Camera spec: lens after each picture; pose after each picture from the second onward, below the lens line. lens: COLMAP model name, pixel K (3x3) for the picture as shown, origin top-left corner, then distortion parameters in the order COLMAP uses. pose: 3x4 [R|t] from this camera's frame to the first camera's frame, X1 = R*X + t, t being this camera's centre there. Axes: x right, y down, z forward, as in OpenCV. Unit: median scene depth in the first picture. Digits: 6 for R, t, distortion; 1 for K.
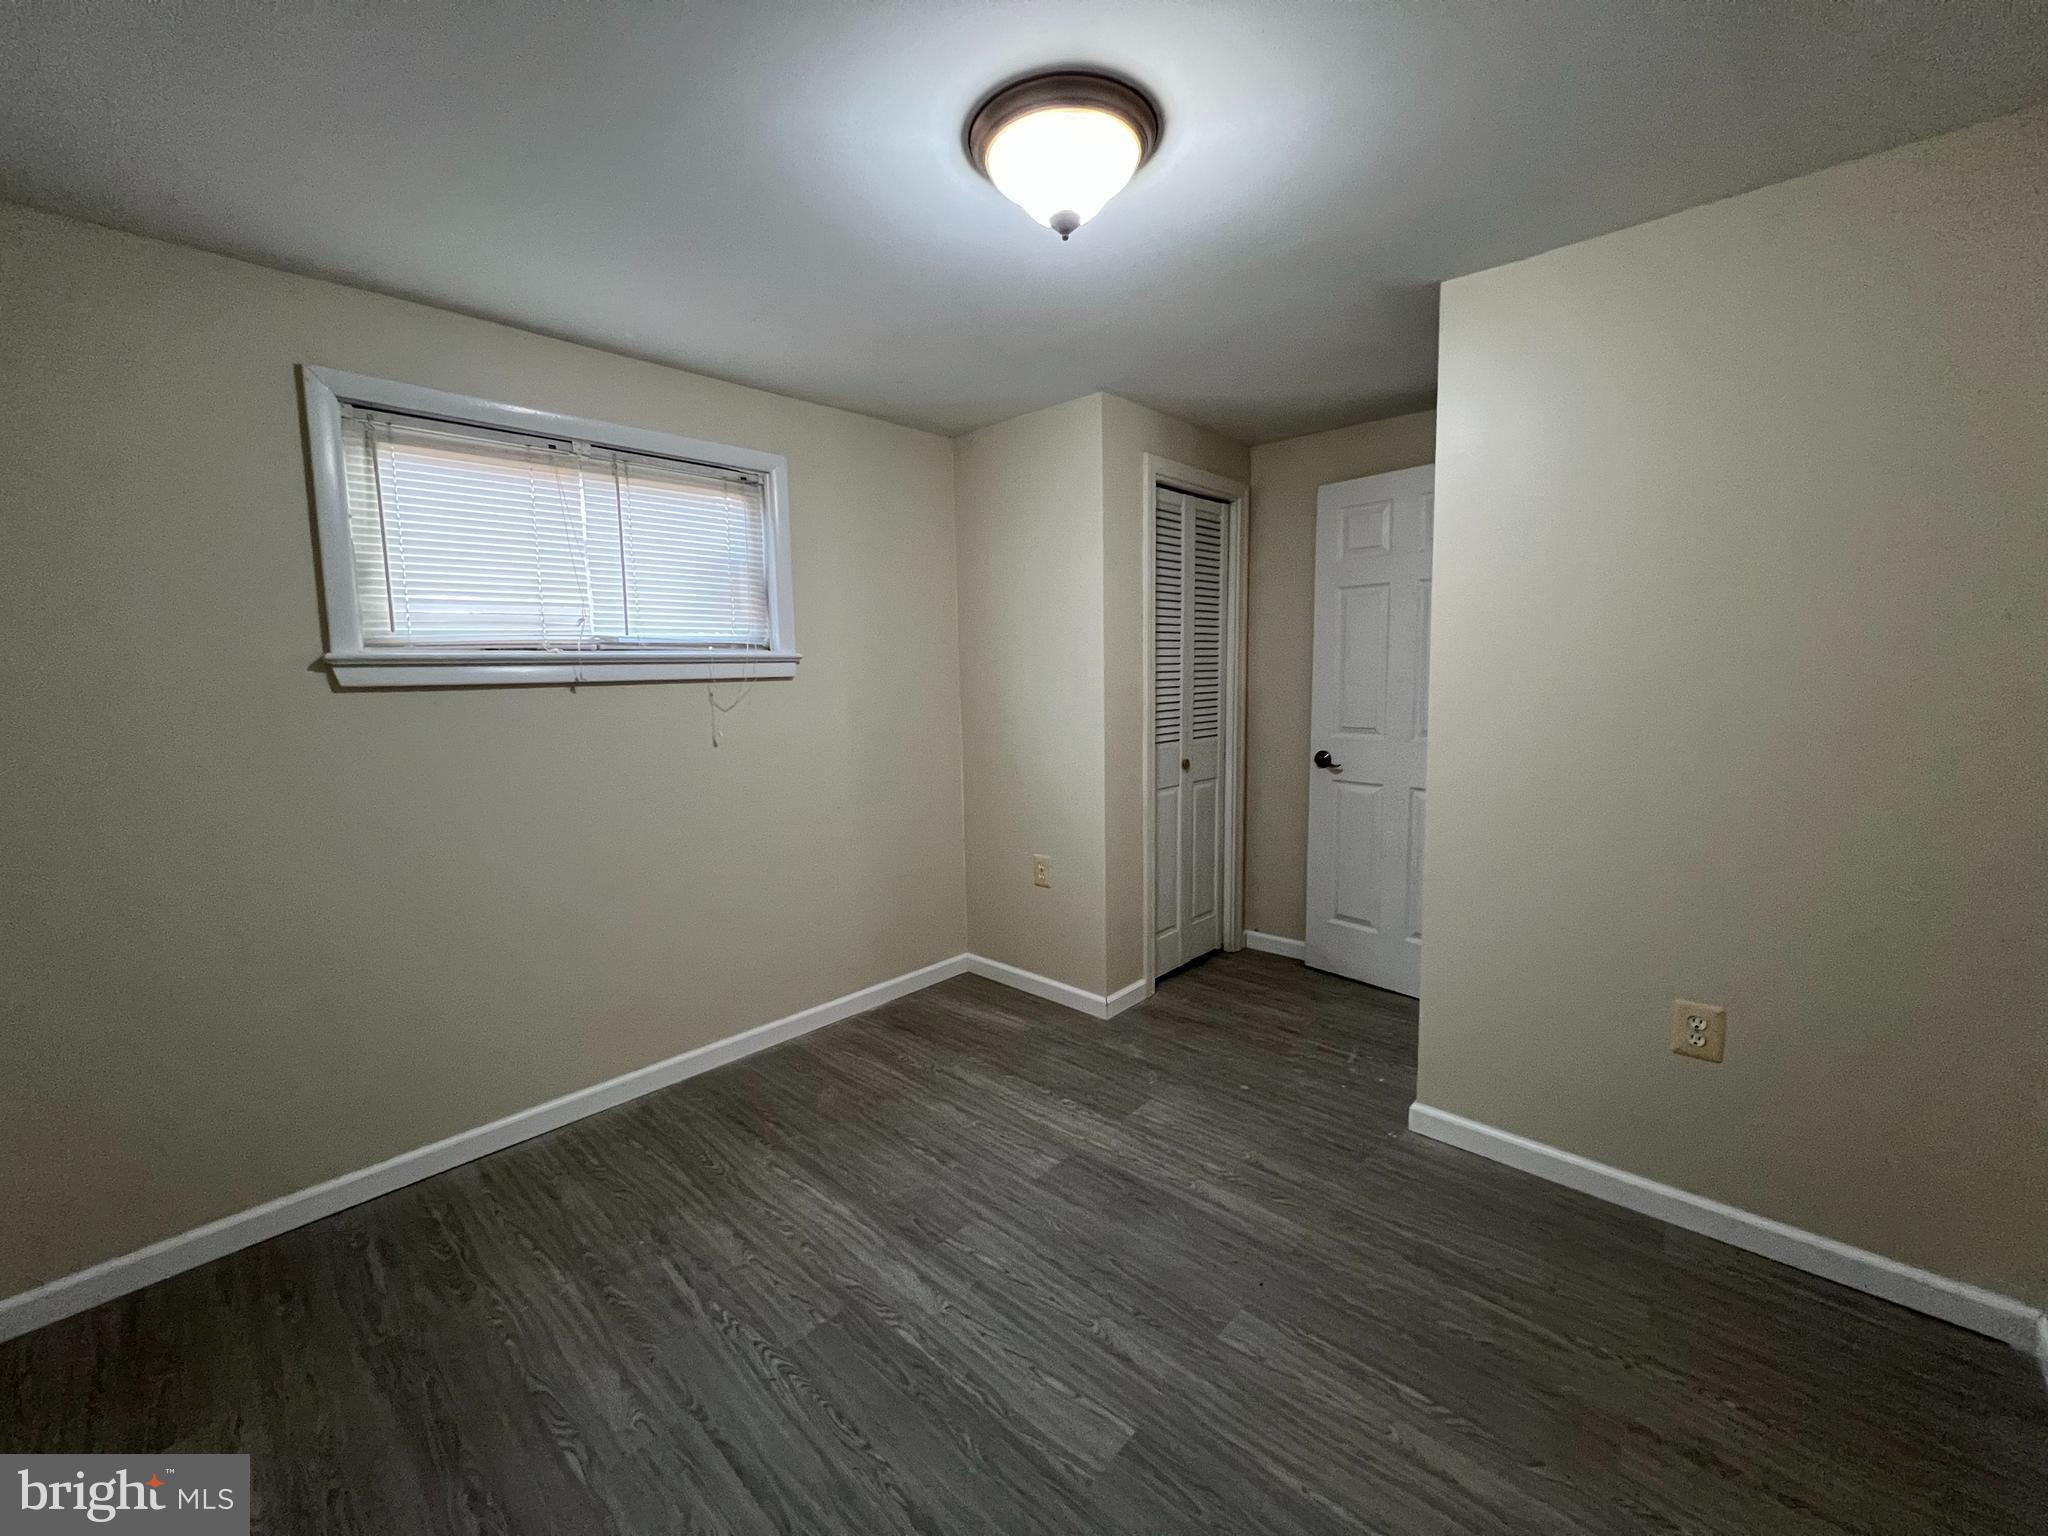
lens RADIAL K [[814.1, 0, 1016.9], [0, 814.1, 765.2], [0, 0, 1]] dist [-0.003428, 0.001435]
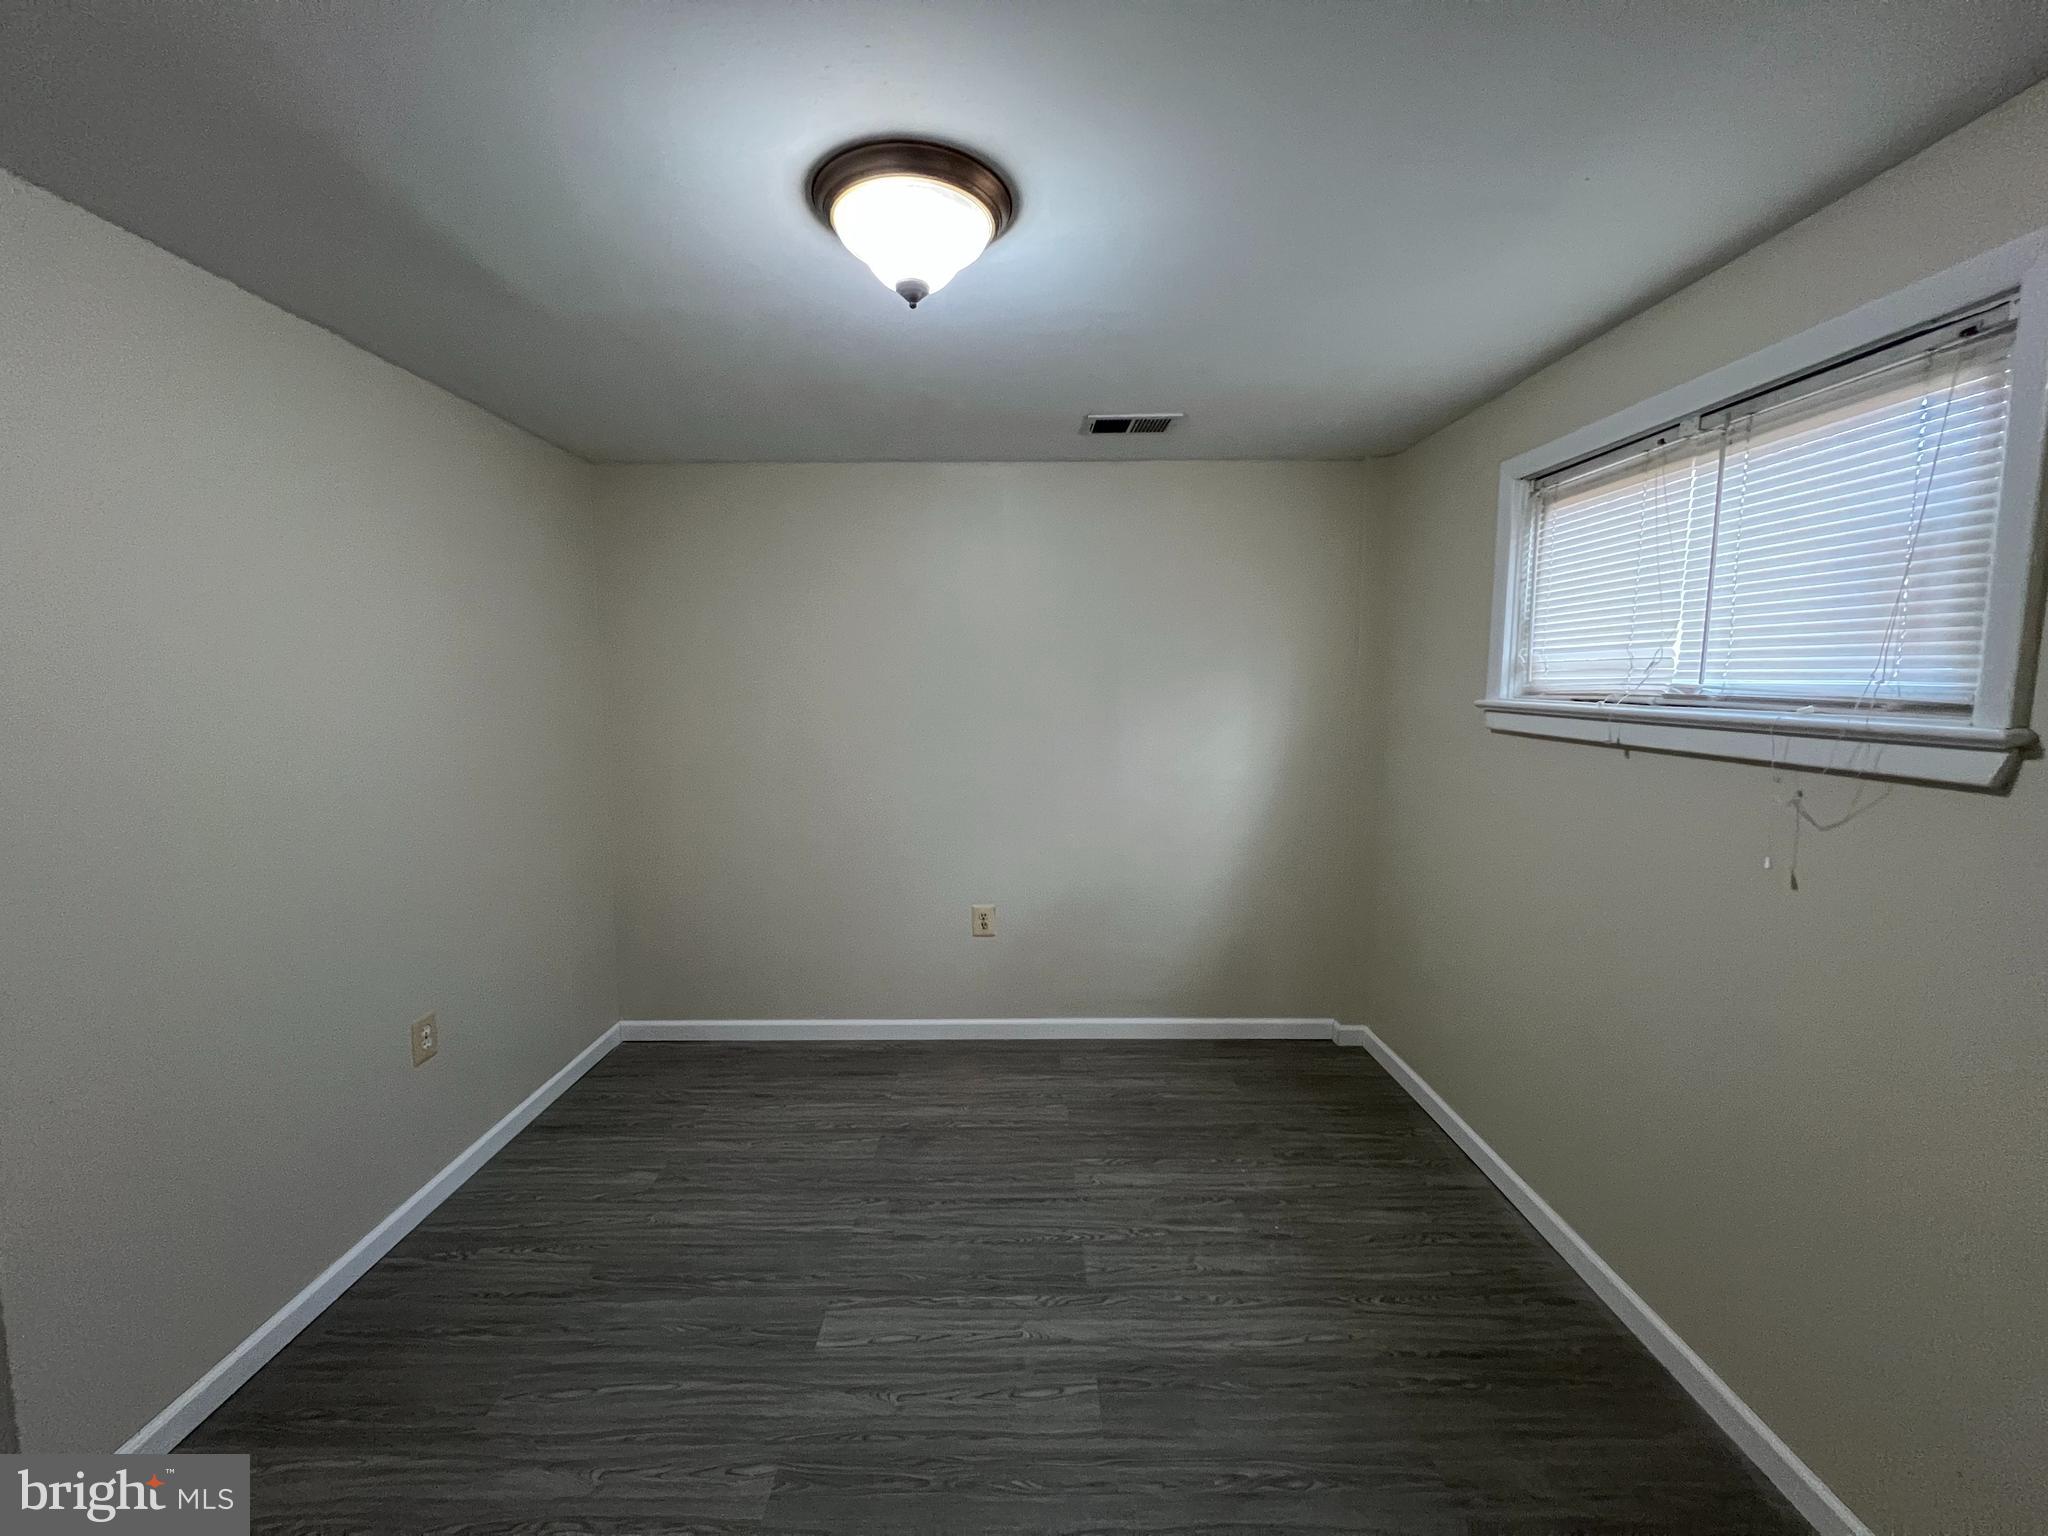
lens RADIAL K [[814.1, 0, 1015.5], [0, 814.1, 761.7], [0, 0, 1]] dist [-0.003428, 0.001435]
pose [[-0.725614, 0.095611, -0.681427, 0.478659], [-0.063262, 0.976836, 0.204424, -0.239865], [0.685187, 0.191442, -0.702758, 1.323819]]
